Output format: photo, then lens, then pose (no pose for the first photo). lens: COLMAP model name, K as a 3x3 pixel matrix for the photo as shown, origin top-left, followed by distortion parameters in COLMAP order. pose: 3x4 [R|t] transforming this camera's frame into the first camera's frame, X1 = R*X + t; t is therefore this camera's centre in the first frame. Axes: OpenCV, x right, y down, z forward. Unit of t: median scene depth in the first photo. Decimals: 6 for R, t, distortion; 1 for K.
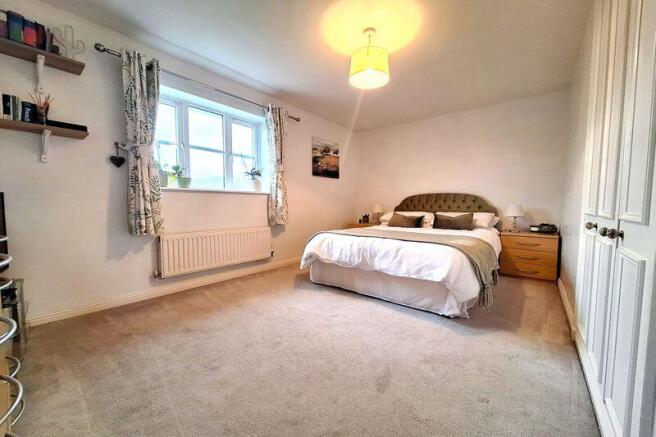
lens RADIAL K [[256.0, 0, 333.8], [0, 256.0, 223.3], [0, 0, 1]] dist [0.003831, 0.000574]
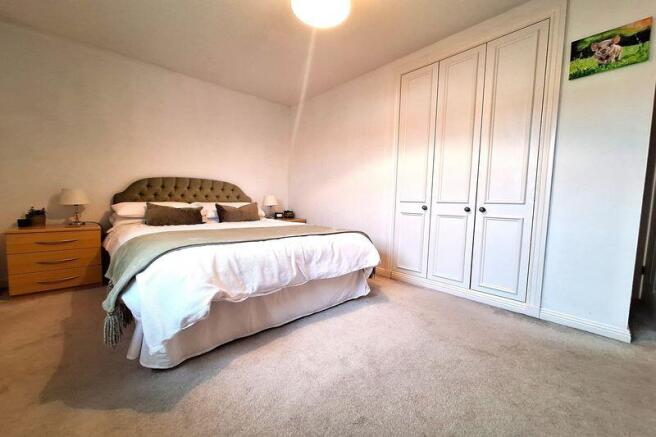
lens RADIAL K [[256.0, 0, 333.2], [0, 256.0, 216.0], [0, 0, 1]] dist [0.003831, 0.000574]
pose [[0.138719, -0.057082, 0.988685, -0.435113], [0.043505, 0.997725, 0.051500, -0.030585], [-0.989376, 0.035869, 0.140887, 0.644448]]
